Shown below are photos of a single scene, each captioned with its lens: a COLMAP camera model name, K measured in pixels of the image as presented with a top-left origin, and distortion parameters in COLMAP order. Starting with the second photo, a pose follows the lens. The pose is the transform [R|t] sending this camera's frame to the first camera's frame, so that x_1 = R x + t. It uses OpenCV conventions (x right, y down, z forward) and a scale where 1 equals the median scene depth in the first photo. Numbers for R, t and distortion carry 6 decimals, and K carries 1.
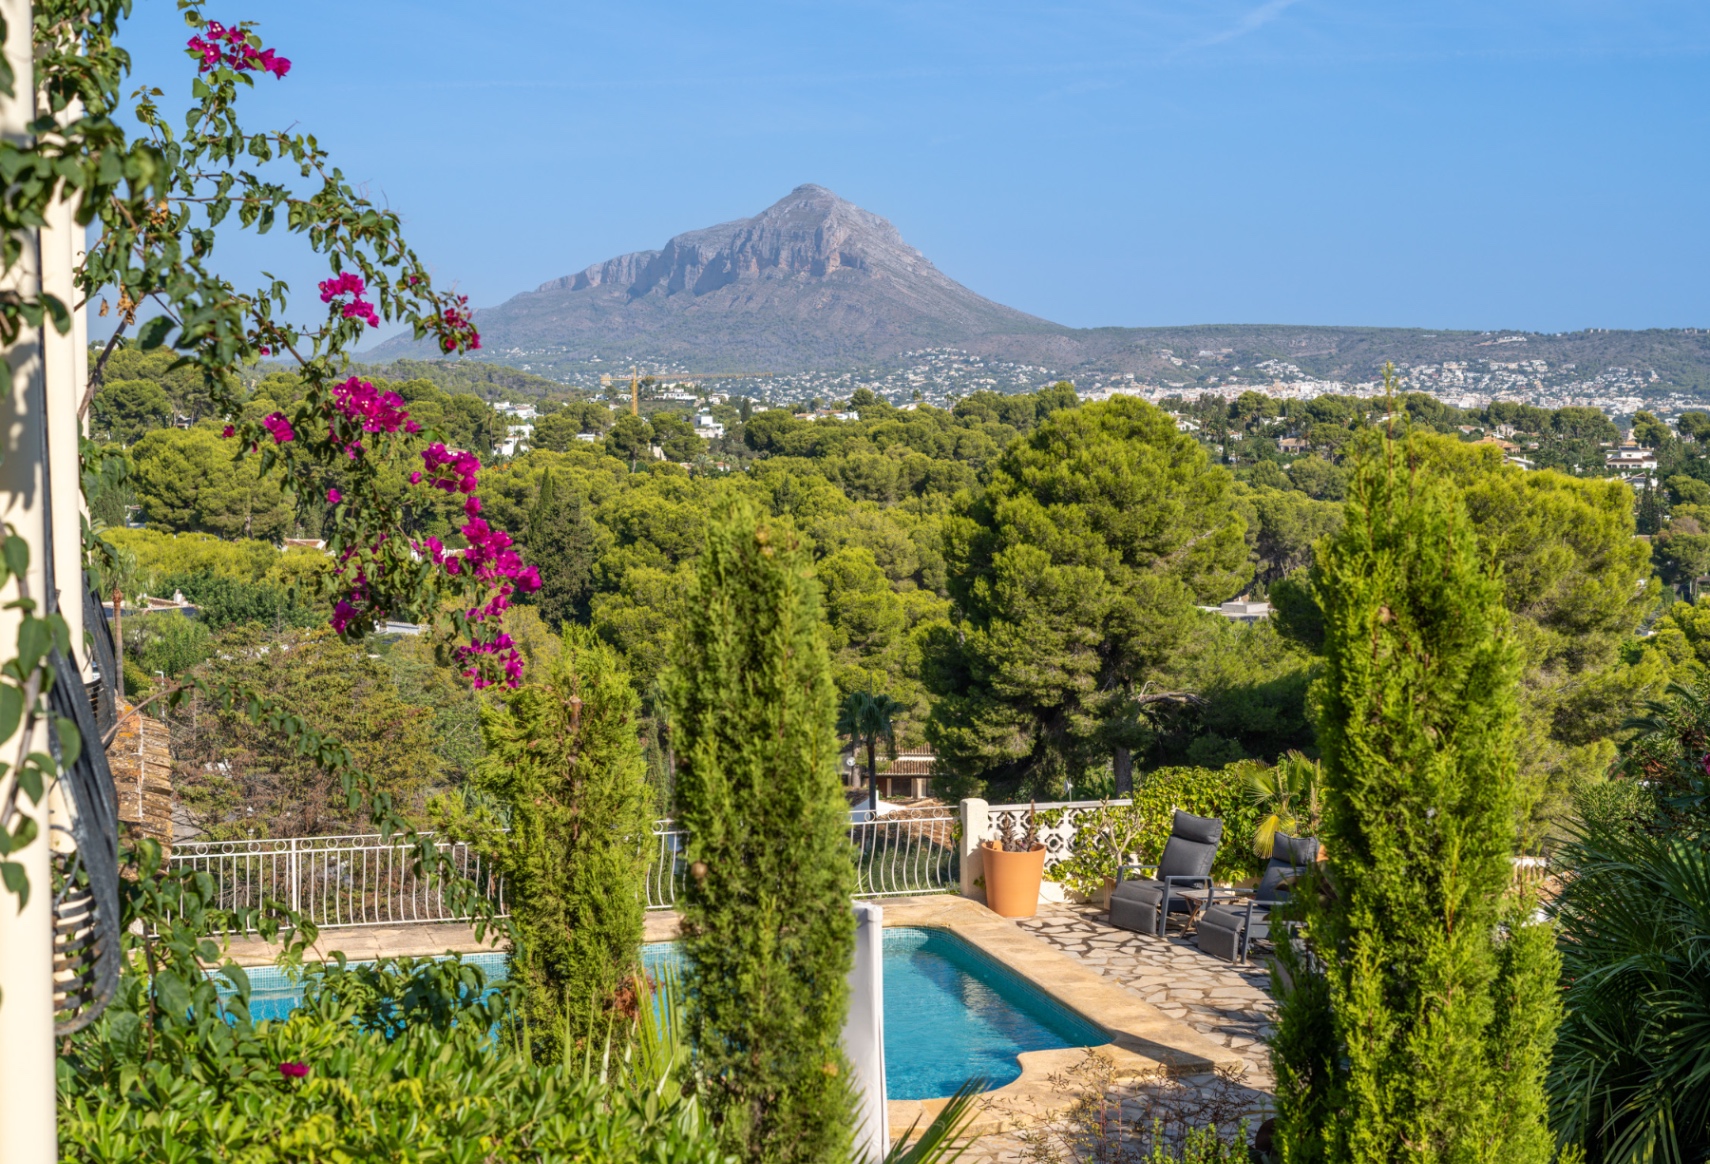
lens RADIAL K [[2552.7, 0, 808.5], [0, 2552.7, 581.5], [0, 0, 1]] dist [-0.006989, -0.069371]
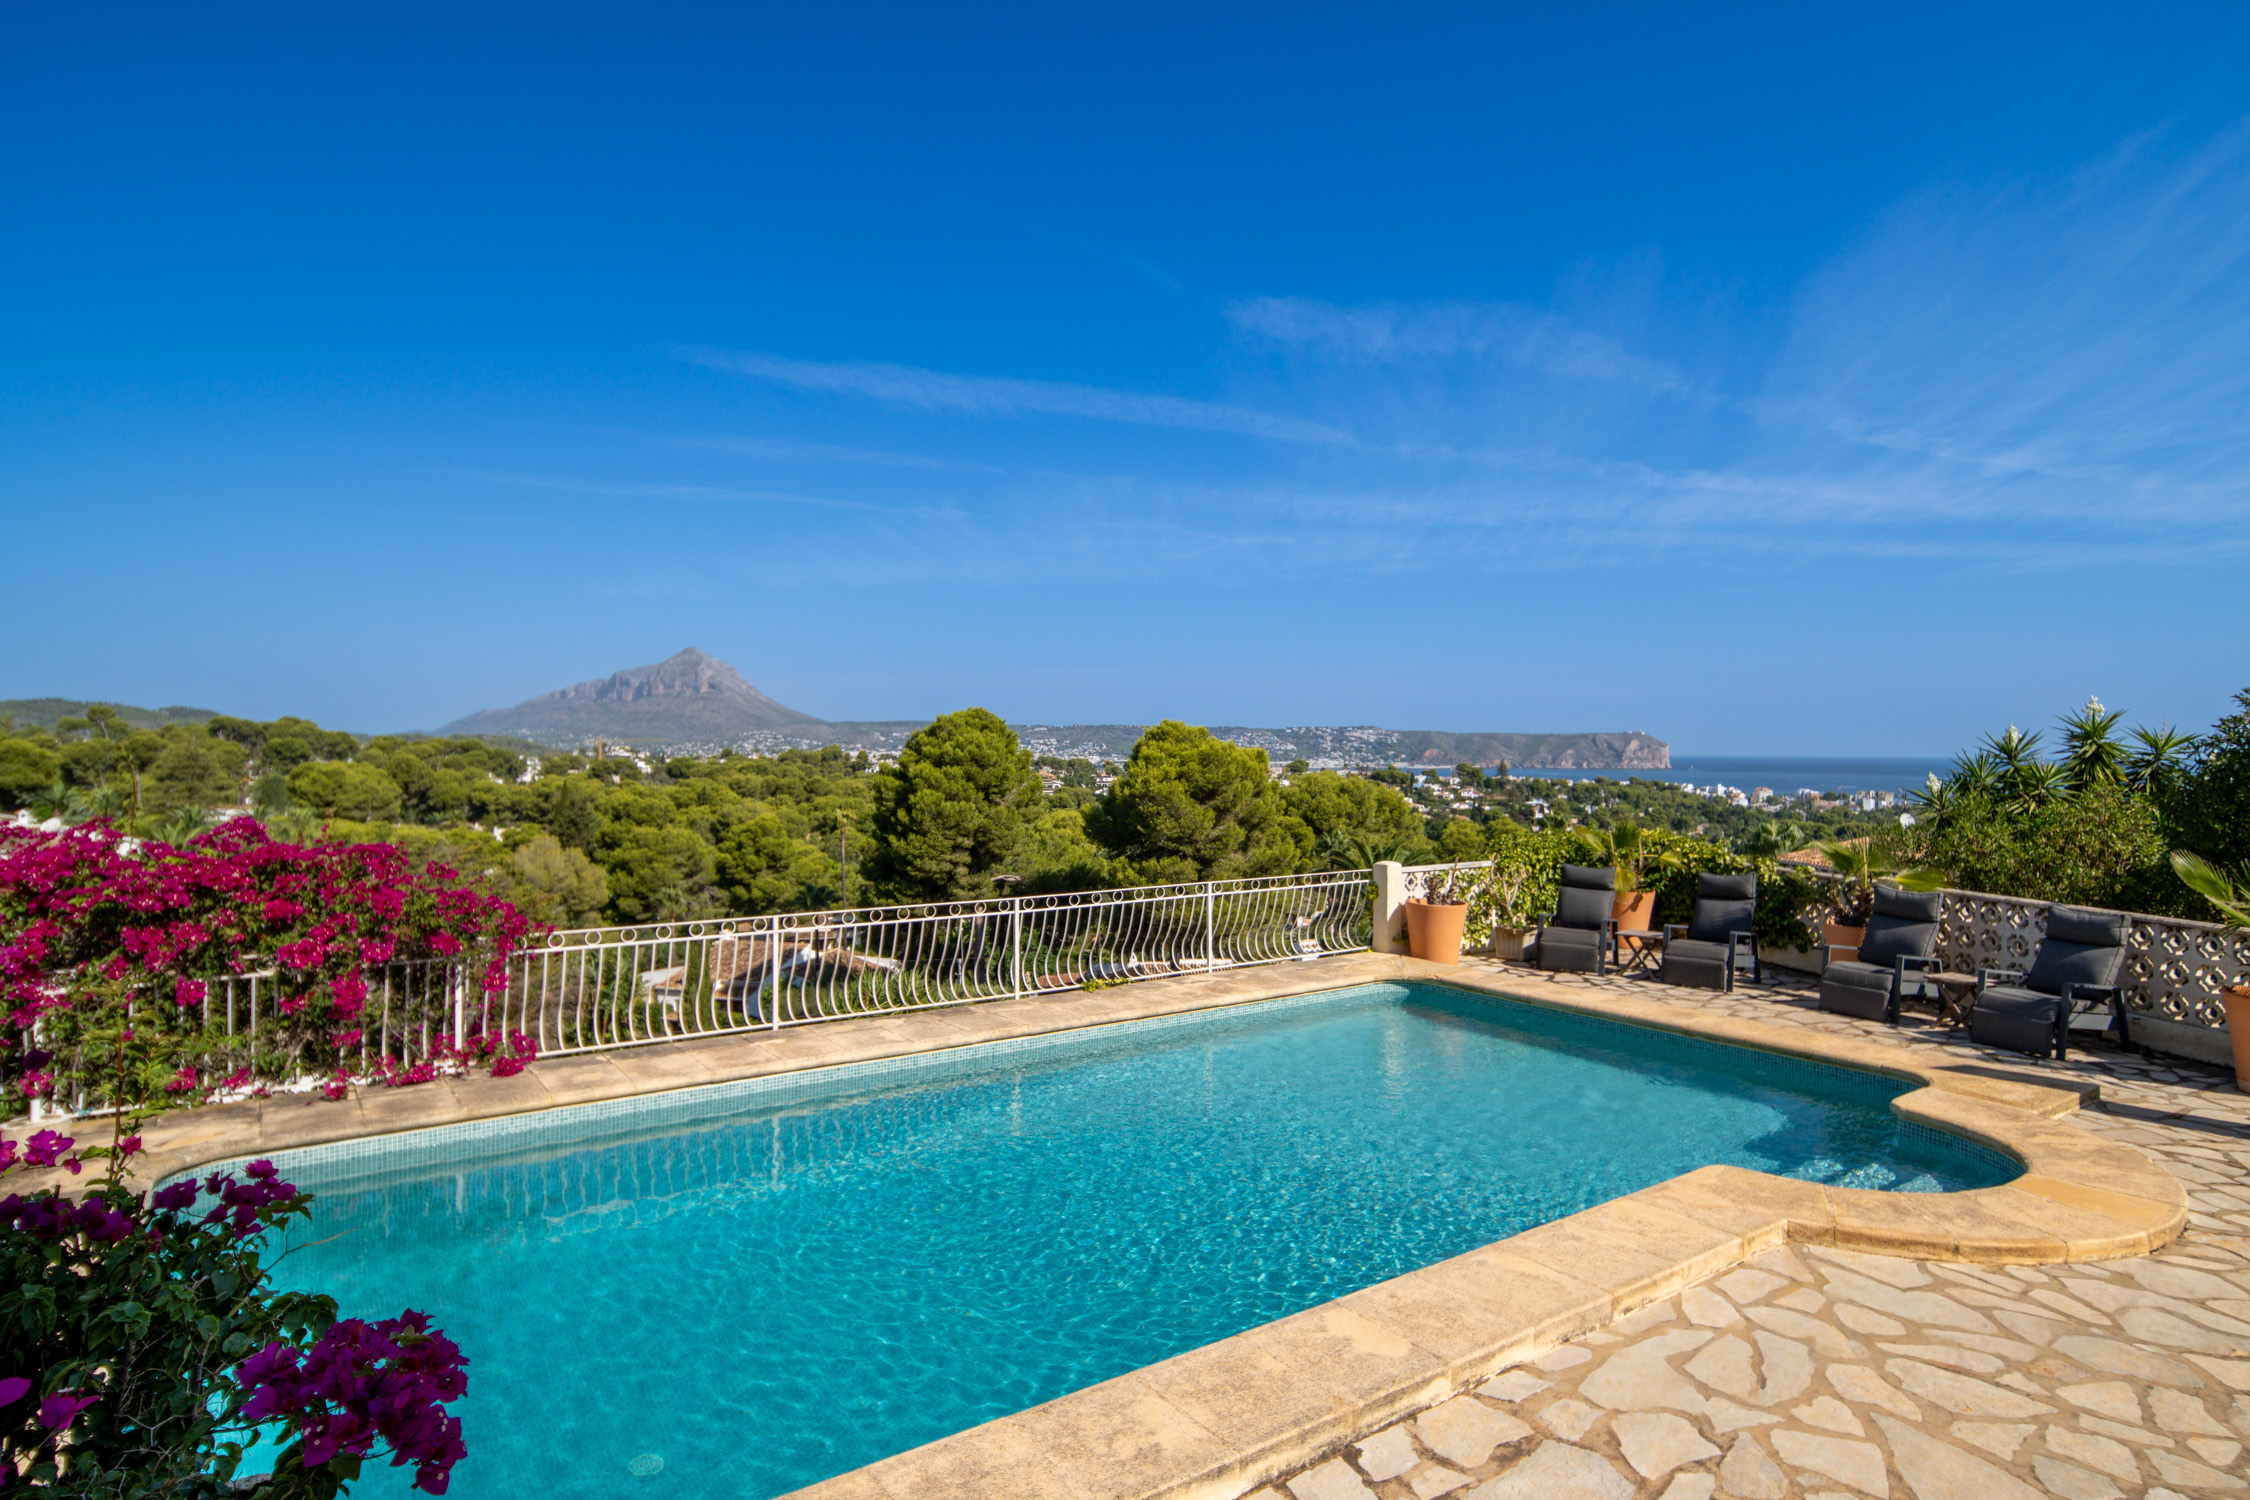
lens RADIAL K [[1230.2, 0, 1133.0], [0, 1230.2, 757.2], [0, 0, 1]] dist [-0.004487, 0.001689]
pose [[0.939898, 0.001112, 0.341453, -0.065830], [0.023737, 0.997363, -0.068587, 0.022727], [-0.340628, 0.072570, 0.937393, 0.168284]]
